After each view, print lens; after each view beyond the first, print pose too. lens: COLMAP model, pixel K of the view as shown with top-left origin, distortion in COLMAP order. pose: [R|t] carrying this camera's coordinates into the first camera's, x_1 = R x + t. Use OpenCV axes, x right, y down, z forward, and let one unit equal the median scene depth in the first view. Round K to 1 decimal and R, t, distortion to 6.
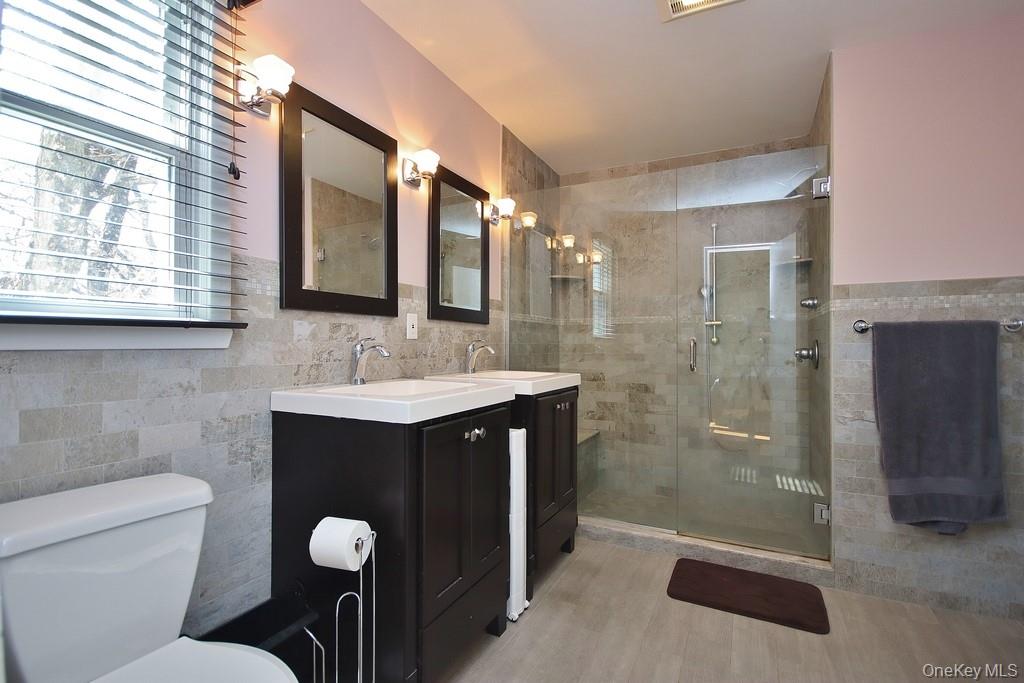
lens RADIAL K [[473.9, 0, 511.4], [0, 473.9, 343.5], [0, 0, 1]] dist [0.001144, -0.004417]
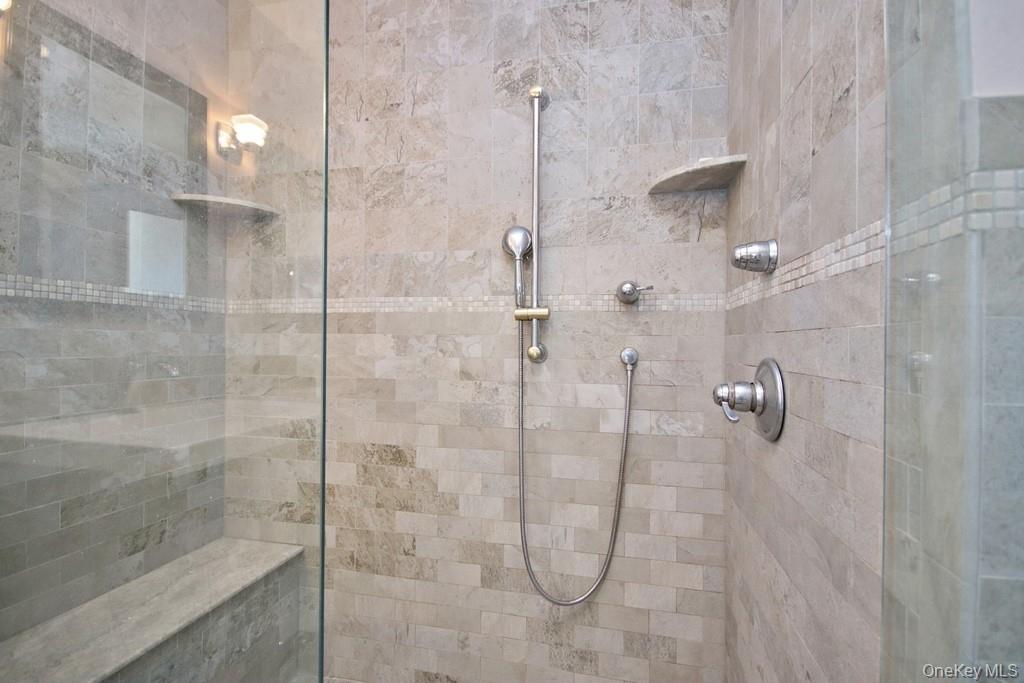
lens RADIAL K [[473.9, 0, 510.0], [0, 473.9, 347.1], [0, 0, 1]] dist [0.001144, -0.004417]
pose [[0.964353, 0.016257, 0.264119, 0.270052], [-0.012645, 0.999802, -0.015369, -0.003498], [-0.264317, 0.011481, 0.964368, 0.539848]]
